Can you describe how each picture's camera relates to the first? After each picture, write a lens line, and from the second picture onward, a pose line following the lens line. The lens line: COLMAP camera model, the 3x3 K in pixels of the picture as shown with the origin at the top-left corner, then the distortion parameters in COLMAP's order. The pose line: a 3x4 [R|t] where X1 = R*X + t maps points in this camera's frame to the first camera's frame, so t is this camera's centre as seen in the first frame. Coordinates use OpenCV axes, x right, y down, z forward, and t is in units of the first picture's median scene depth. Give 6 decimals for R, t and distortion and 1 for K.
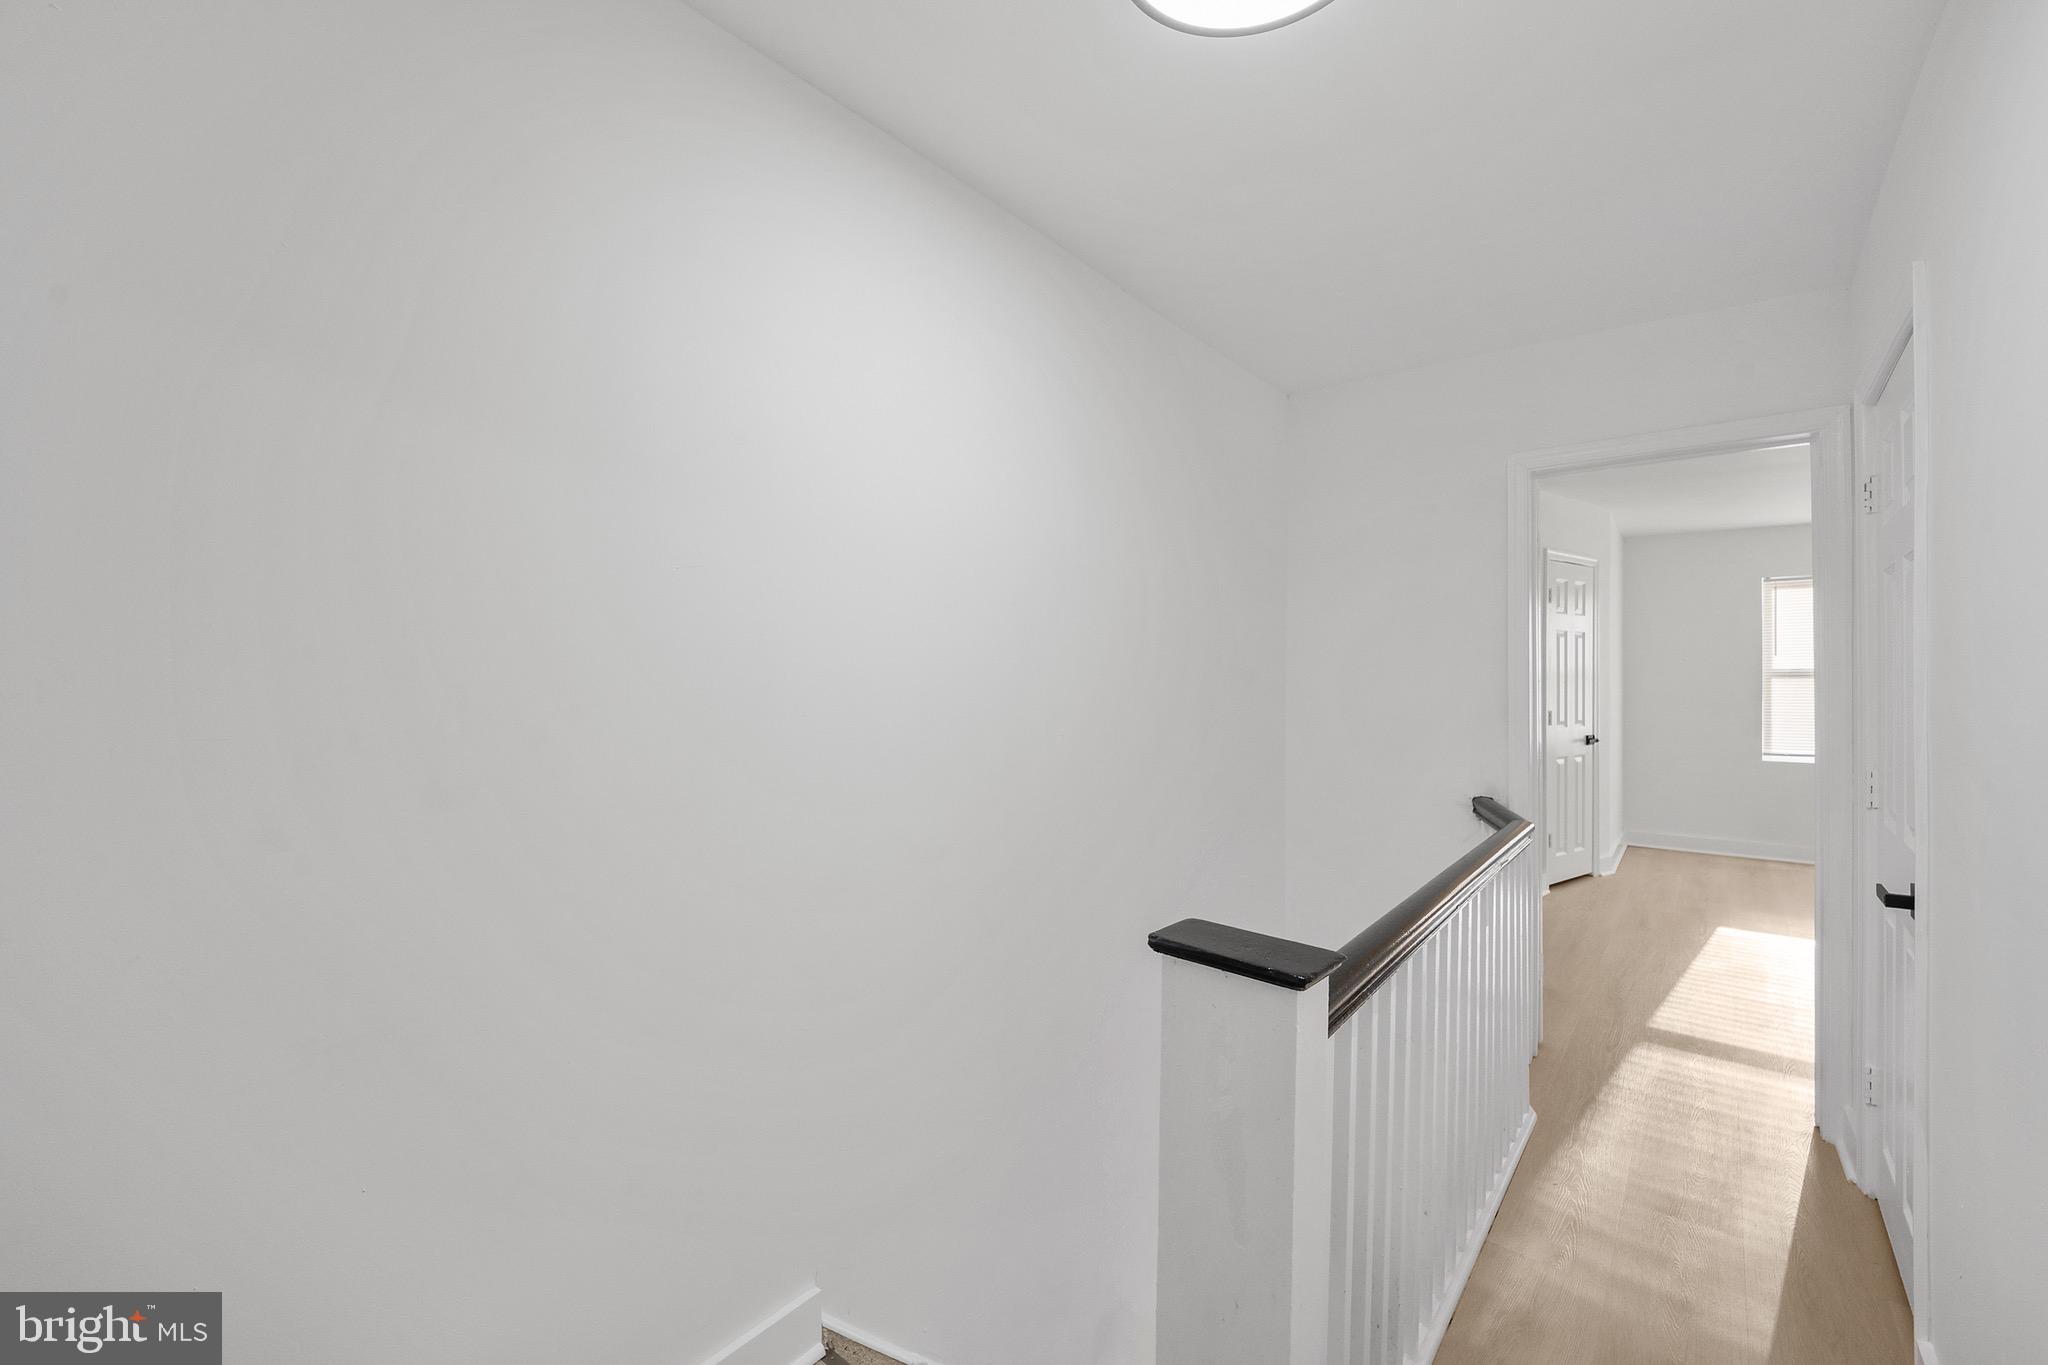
lens RADIAL K [[840.4, 0, 1039.8], [0, 840.4, 675.0], [0, 0, 1]] dist [0.001891, 0.000262]
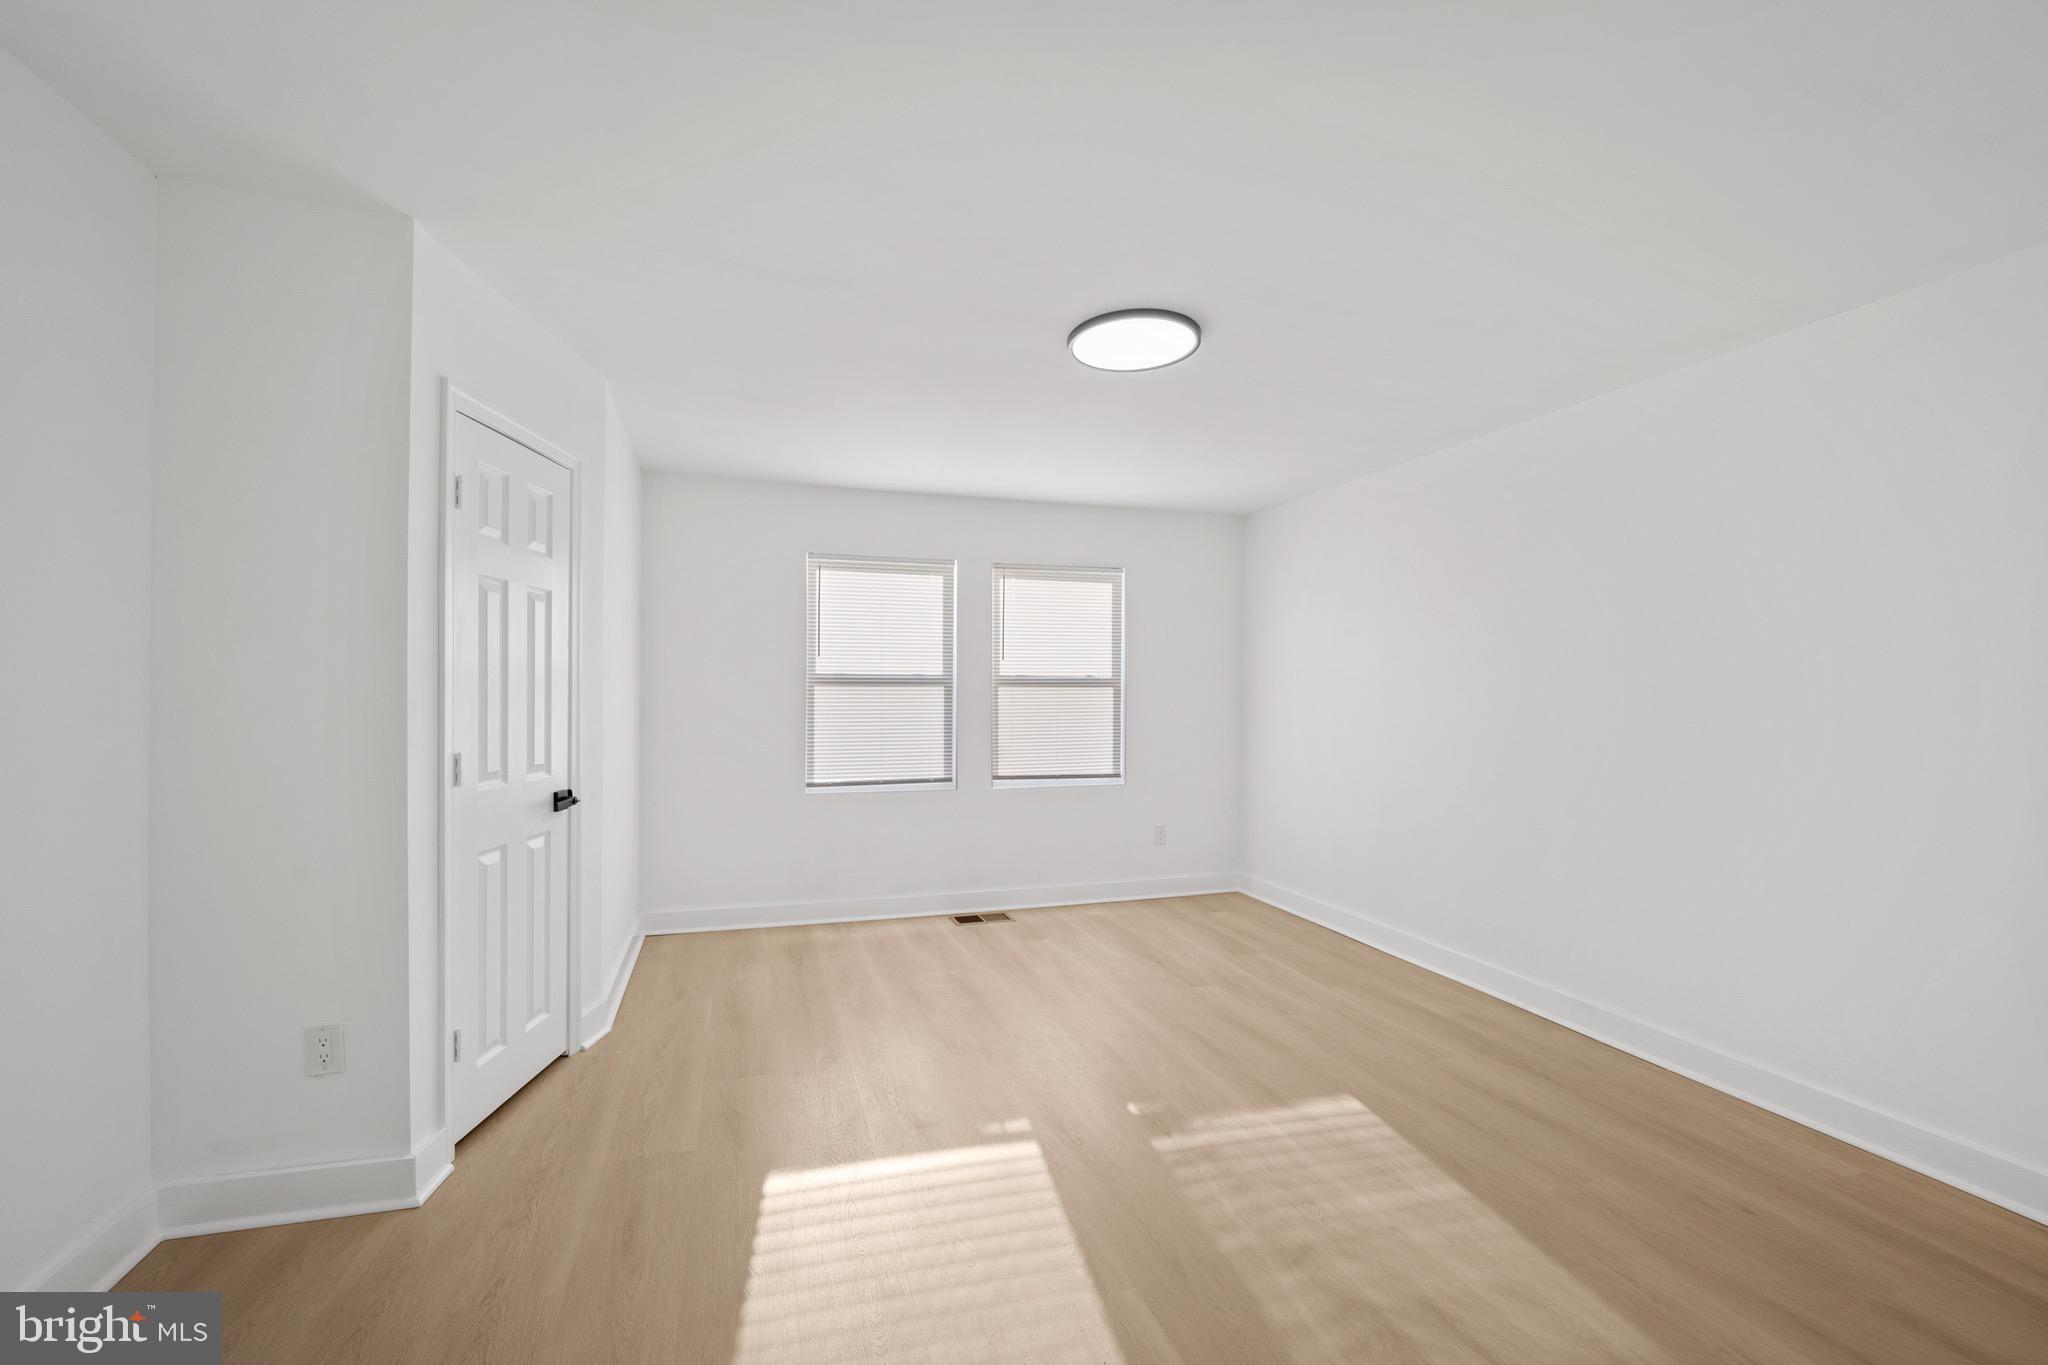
lens RADIAL K [[840.4, 0, 1014.9], [0, 840.4, 687.7], [0, 0, 1]] dist [0.001891, 0.000262]
pose [[0.552588, 0.004442, 0.833443, 0.379578], [-0.005475, 0.999984, -0.001699, 0.007066], [-0.833437, -0.003625, 0.552603, 0.485266]]
